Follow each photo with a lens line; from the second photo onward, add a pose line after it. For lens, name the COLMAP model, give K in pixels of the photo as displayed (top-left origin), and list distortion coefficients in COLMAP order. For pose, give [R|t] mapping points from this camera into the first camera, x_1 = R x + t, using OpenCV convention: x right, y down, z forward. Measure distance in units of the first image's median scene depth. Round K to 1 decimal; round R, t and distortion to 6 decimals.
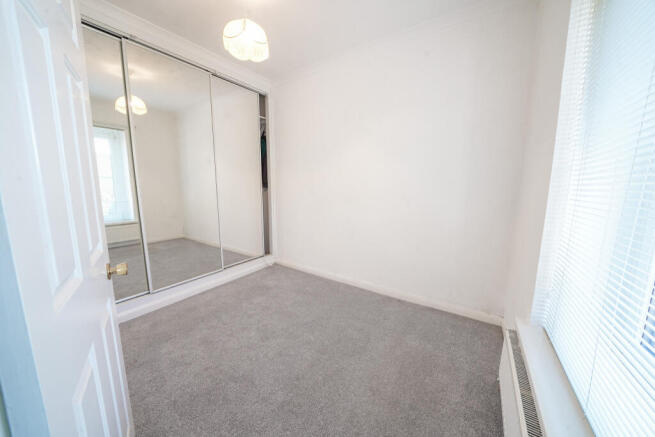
lens RADIAL K [[226.3, 0, 326.8], [0, 226.3, 221.0], [0, 0, 1]] dist [-0.000789, -0.000052]
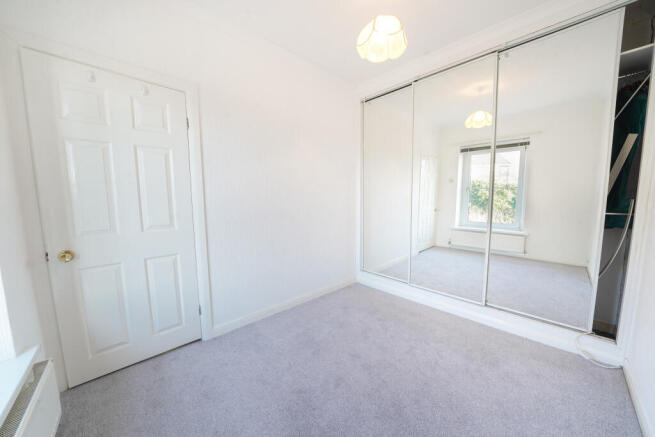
lens RADIAL K [[226.3, 0, 327.9], [0, 226.3, 220.6], [0, 0, 1]] dist [-0.000789, -0.000052]
pose [[-0.224177, 0.100347, -0.969368, 0.356904], [-0.128955, 0.982884, 0.131568, -0.095298], [0.965979, 0.154499, -0.207399, 0.587450]]
